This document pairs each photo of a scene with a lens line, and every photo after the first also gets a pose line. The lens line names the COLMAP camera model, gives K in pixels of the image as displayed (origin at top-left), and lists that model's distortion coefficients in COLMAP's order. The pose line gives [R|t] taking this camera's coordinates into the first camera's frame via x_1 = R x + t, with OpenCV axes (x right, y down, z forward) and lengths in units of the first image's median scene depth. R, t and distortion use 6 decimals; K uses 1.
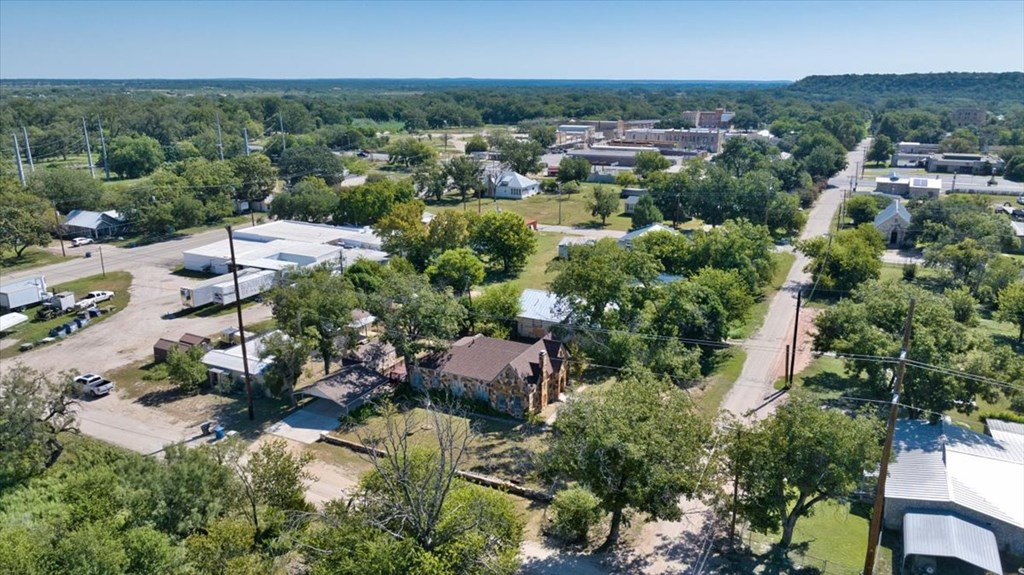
lens RADIAL K [[723.2, 0, 517.6], [0, 723.2, 283.6], [0, 0, 1]] dist [0.001996, -0.033113]
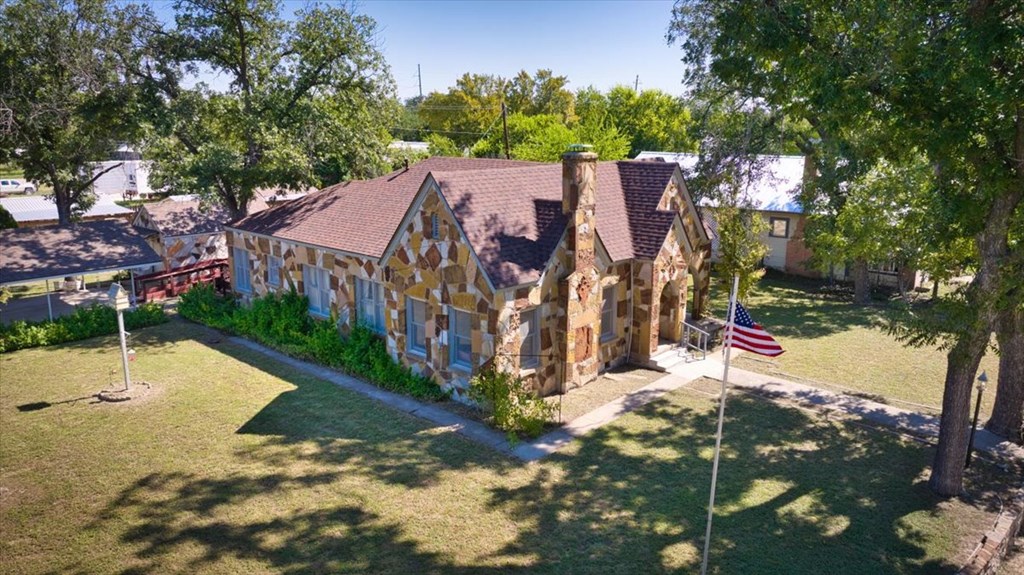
lens RADIAL K [[723.2, 0, 506.5], [0, 723.2, 283.3], [0, 0, 1]] dist [0.001996, -0.033113]
pose [[0.956892, 0.068531, -0.282244, 0.082861], [-0.084675, 0.995374, -0.045391, 0.151907], [0.277828, 0.067333, 0.958268, 0.744523]]
